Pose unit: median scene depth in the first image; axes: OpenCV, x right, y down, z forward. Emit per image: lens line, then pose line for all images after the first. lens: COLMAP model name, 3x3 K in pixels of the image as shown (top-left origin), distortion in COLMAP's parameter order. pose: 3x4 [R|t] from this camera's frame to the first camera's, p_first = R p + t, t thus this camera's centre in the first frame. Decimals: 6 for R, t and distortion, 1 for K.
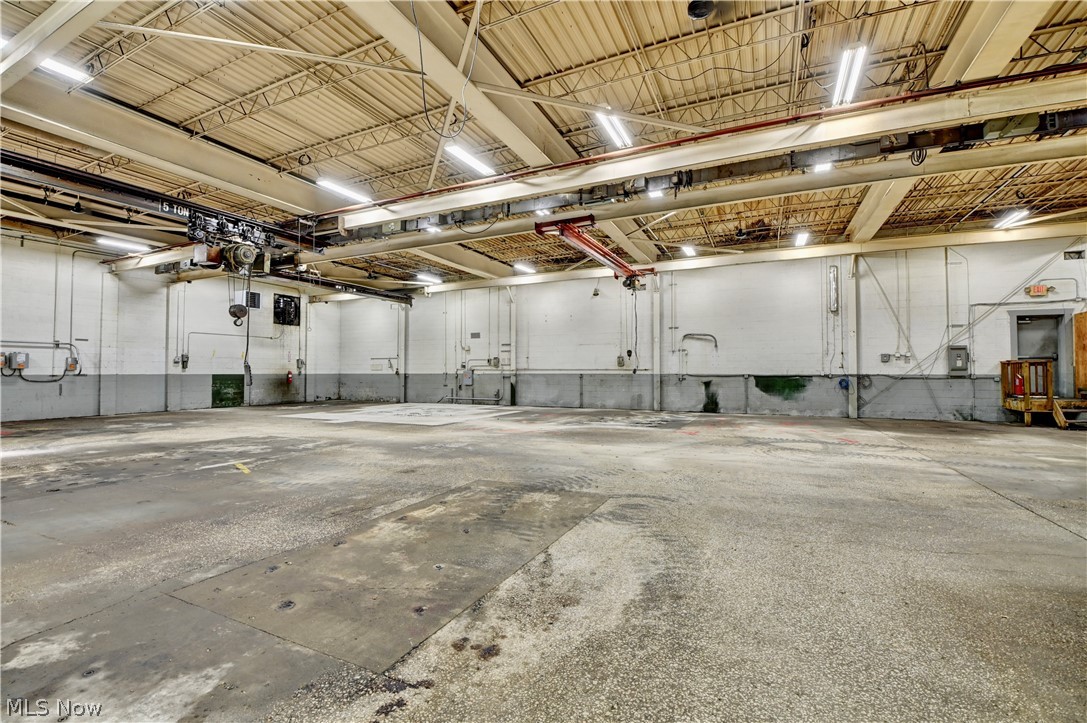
lens RADIAL K [[485.0, 0, 547.8], [0, 485.0, 358.2], [0, 0, 1]] dist [-0.019892, -0.000899]
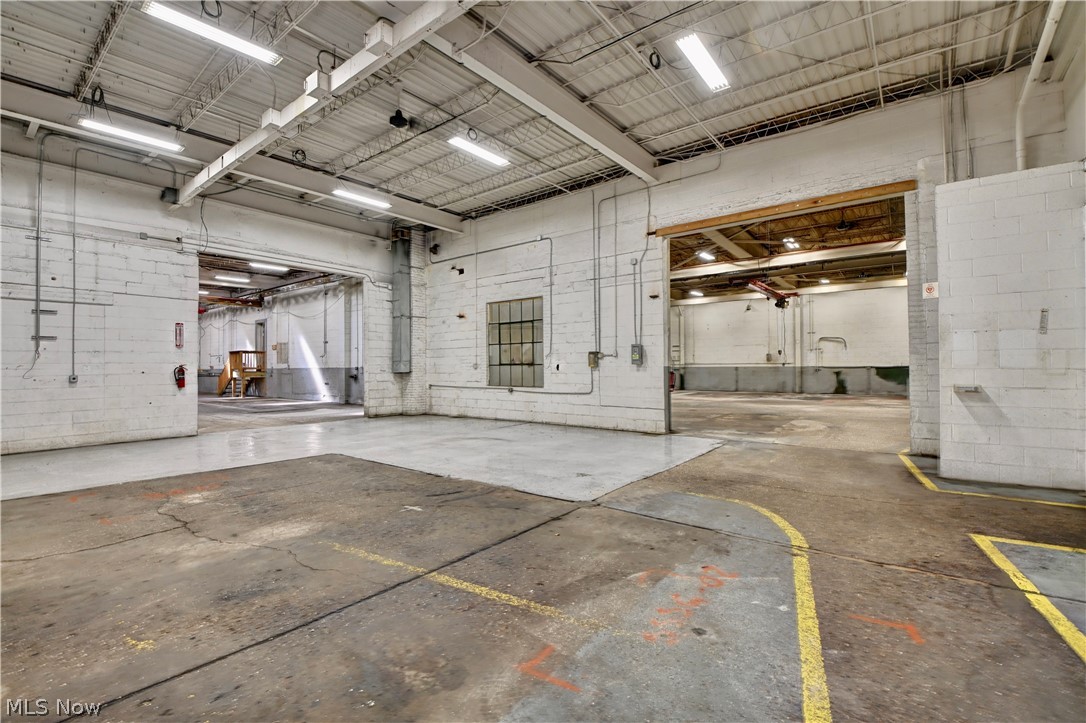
lens RADIAL K [[484.5, 0, 541.3], [0, 484.5, 366.0], [0, 0, 1]] dist [-0.019892, -0.000899]
pose [[0.975091, -0.009260, -0.221612, -0.187160], [0.015907, 0.999475, 0.028228, -0.019703], [0.221234, -0.031050, 0.974726, -0.511756]]
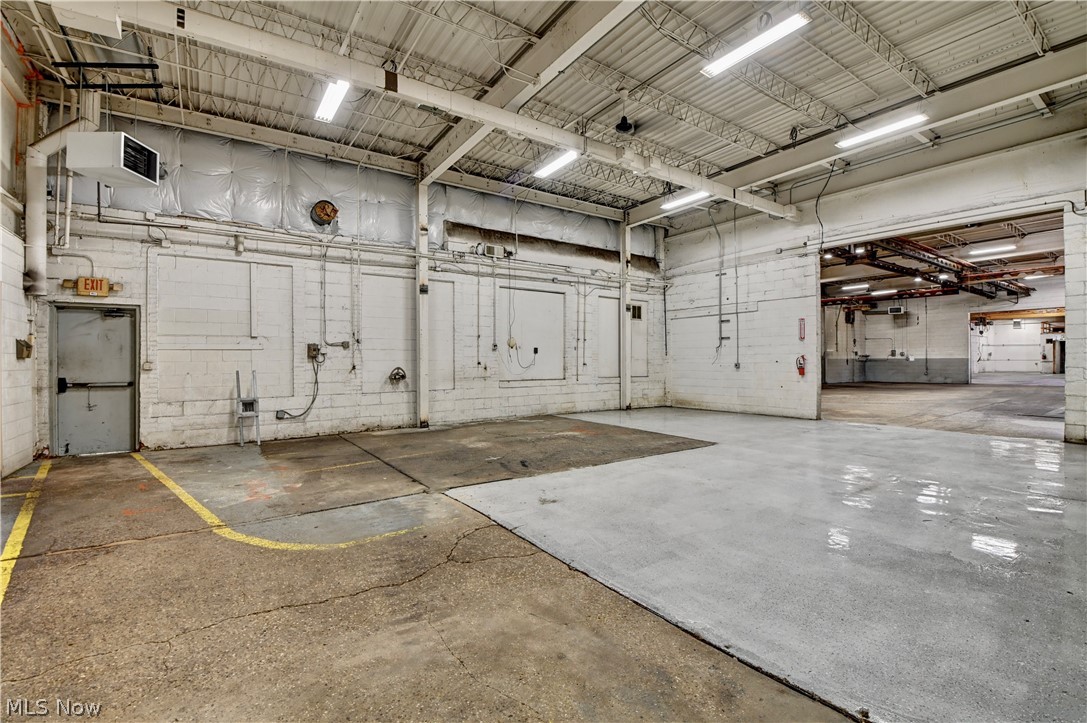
lens RADIAL K [[485.0, 0, 554.3], [0, 485.0, 361.3], [0, 0, 1]] dist [-0.019892, -0.000899]
pose [[-0.485347, 0.003574, -0.874314, 0.867999], [0.031504, 0.999414, -0.013402, 0.061092], [0.873754, -0.034049, -0.485175, 2.220886]]
